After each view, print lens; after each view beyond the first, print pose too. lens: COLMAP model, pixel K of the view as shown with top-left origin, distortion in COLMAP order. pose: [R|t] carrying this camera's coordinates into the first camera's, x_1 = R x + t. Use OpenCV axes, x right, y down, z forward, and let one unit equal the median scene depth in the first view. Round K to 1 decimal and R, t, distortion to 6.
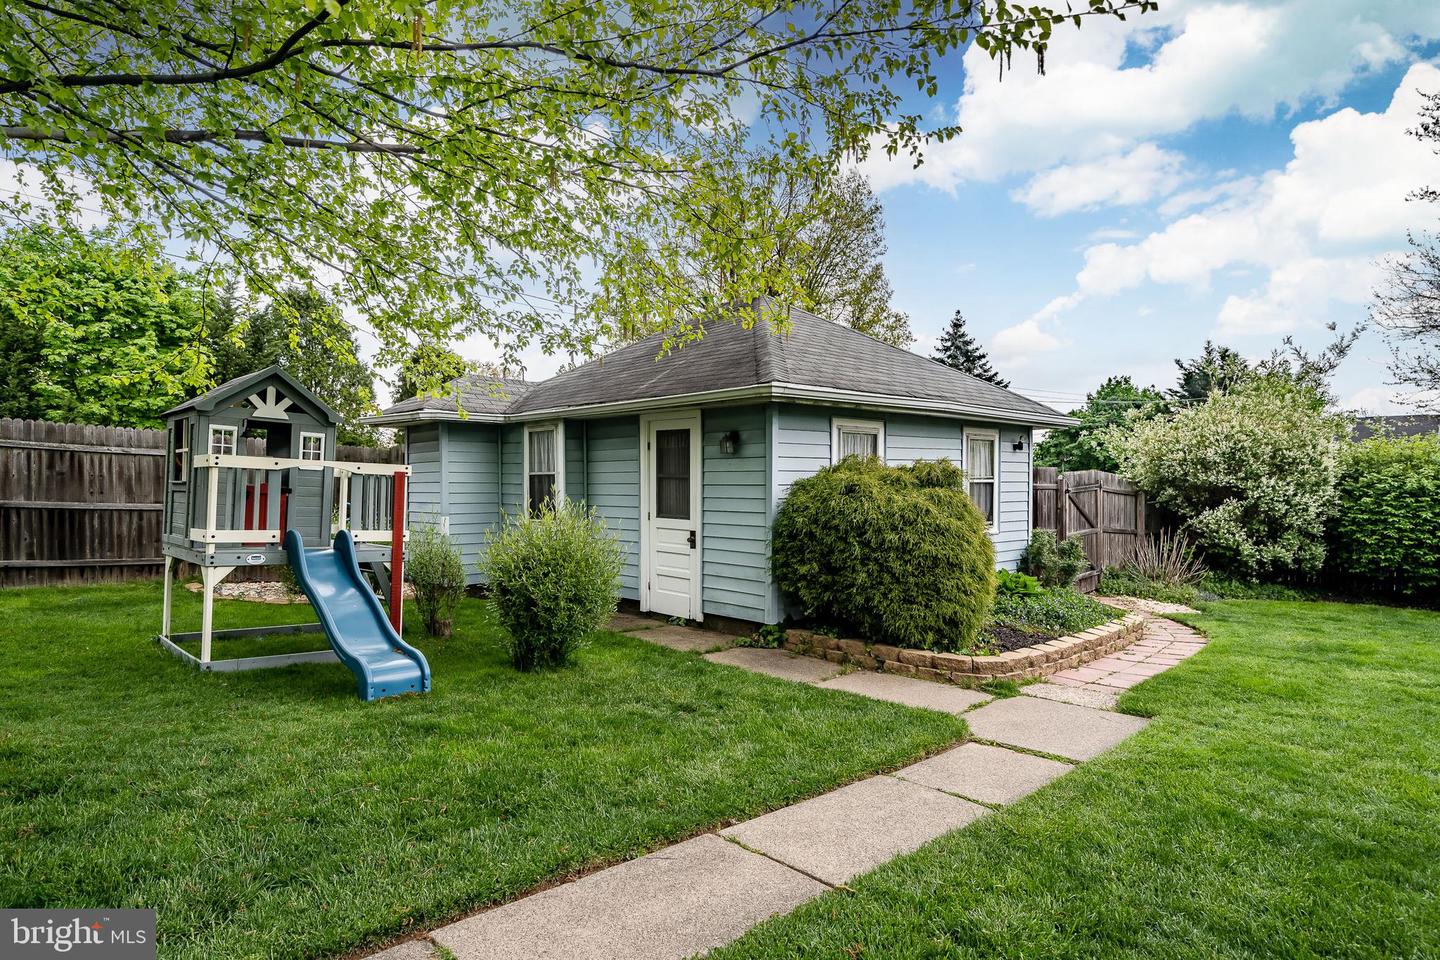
lens RADIAL K [[835.3, 0, 719.0], [0, 835.3, 479.7], [0, 0, 1]] dist [0.000476, 0.001508]
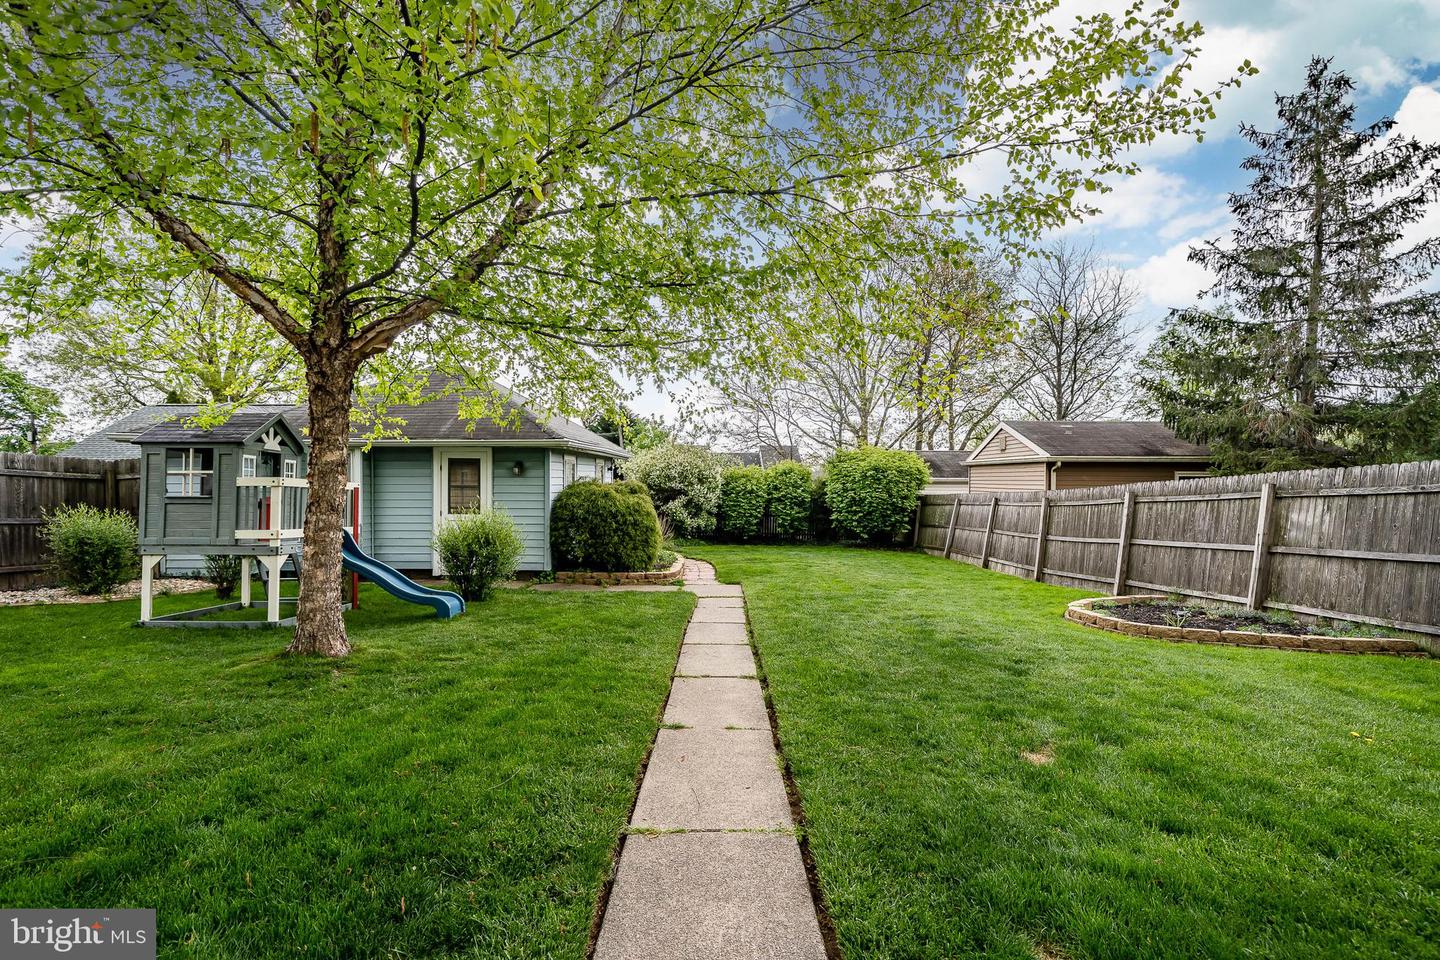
lens RADIAL K [[657.0, 0, 725.6], [0, 657.0, 478.4], [0, 0, 1]] dist [-0.000529, -0.000060]
pose [[0.711045, 0.004276, 0.703134, -0.653887], [-0.001839, 0.999989, -0.004221, -0.019304], [-0.703144, 0.001708, 0.711045, -0.271050]]
